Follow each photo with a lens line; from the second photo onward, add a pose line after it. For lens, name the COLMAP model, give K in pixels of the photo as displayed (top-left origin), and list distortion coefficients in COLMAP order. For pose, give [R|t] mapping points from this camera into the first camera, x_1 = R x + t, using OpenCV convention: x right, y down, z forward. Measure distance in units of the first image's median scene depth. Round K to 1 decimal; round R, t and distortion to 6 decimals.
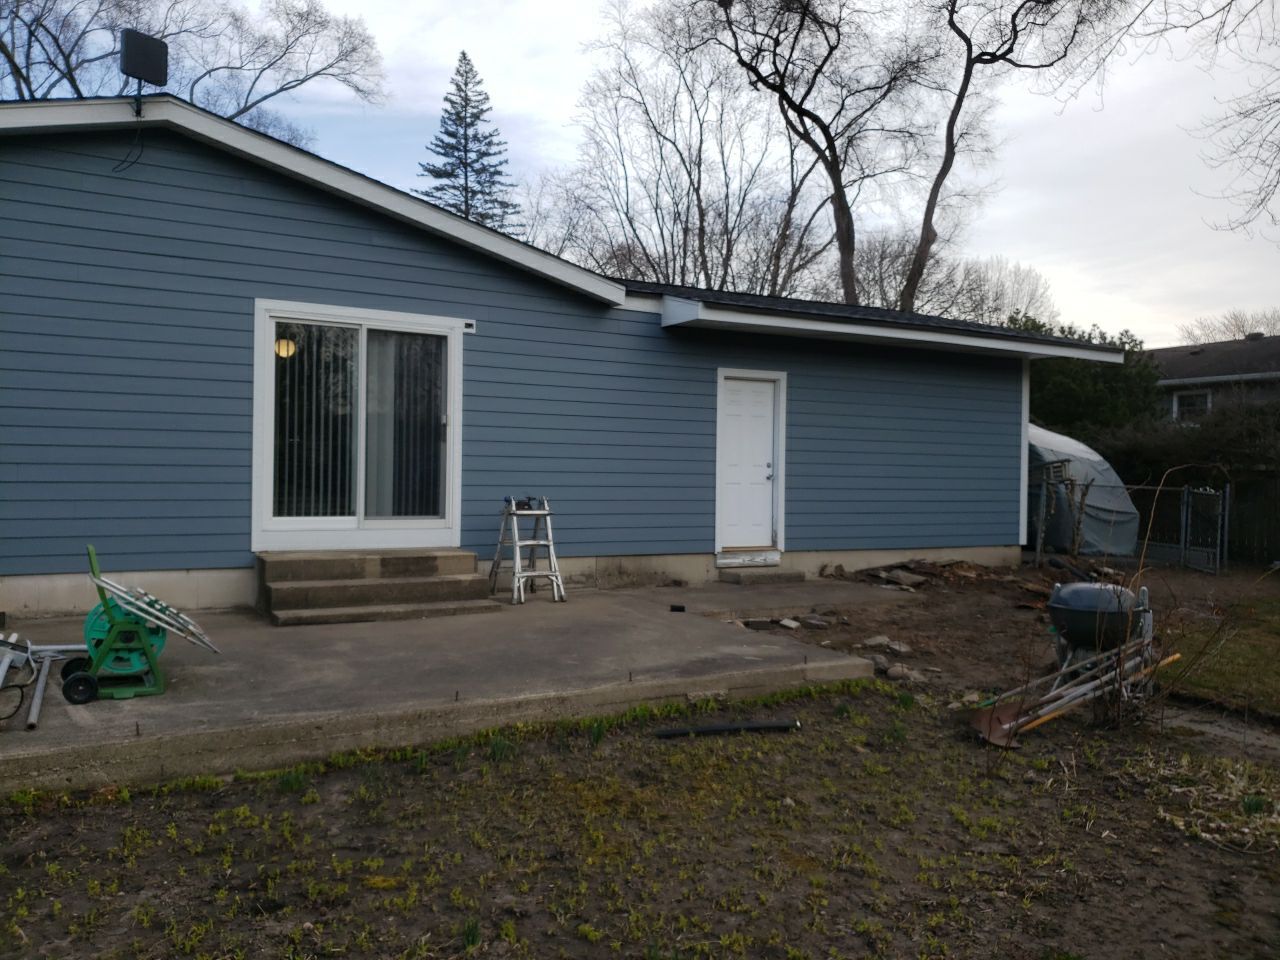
lens RADIAL K [[903.7, 0, 640.0], [0, 903.7, 480.0], [0, 0, 1]] dist [-0.081392, -0.000665]
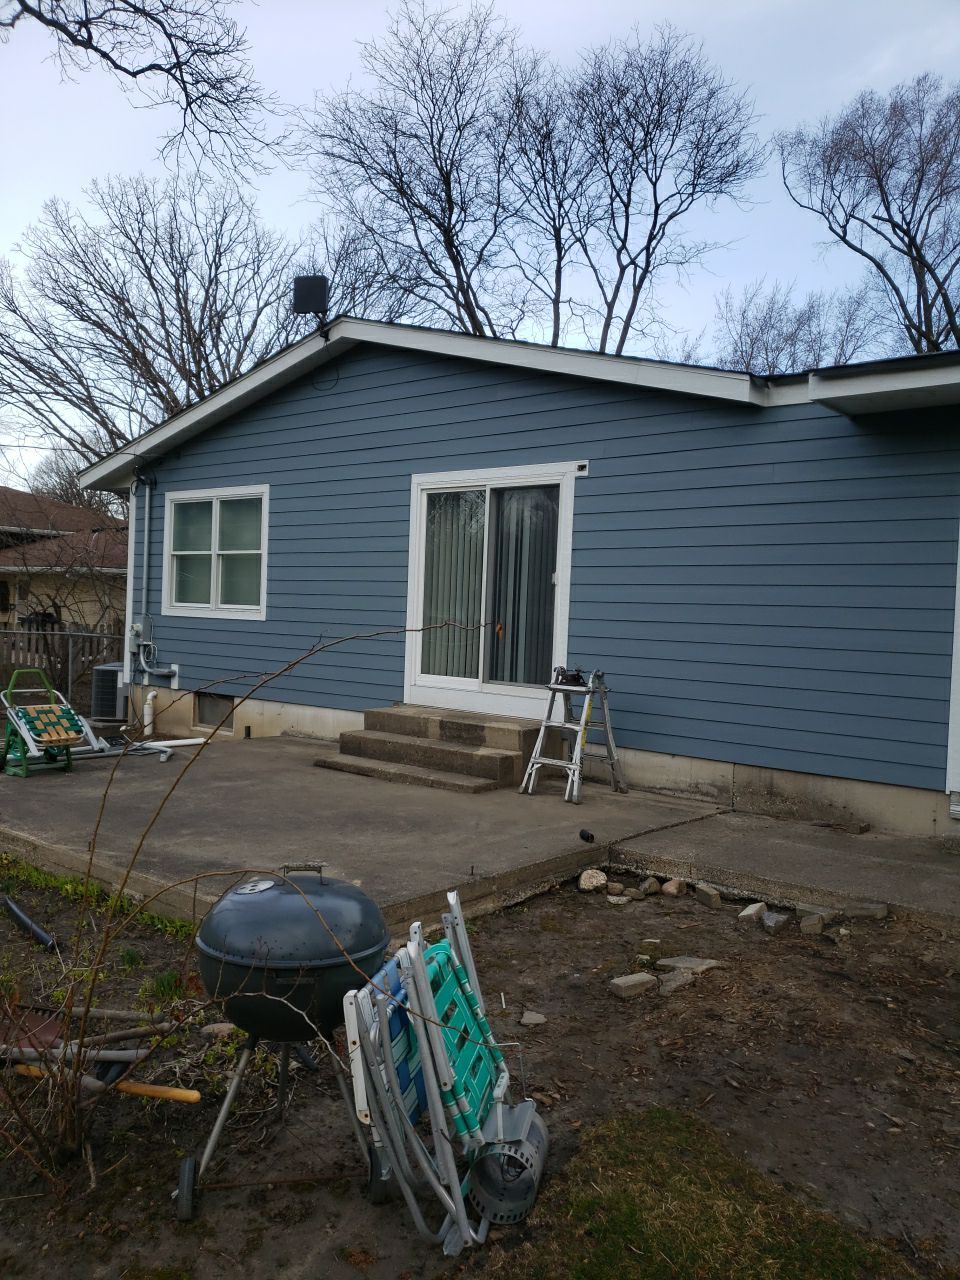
lens RADIAL K [[980.5, 0, 480.0], [0, 980.5, 640.0], [0, 0, 1]] dist [0.029830, 0.006095]
pose [[0.335980, 0.017788, -0.941701, 0.672851], [-0.042632, 0.999084, 0.003662, -0.006686], [0.940904, 0.038917, 0.336431, 0.607344]]
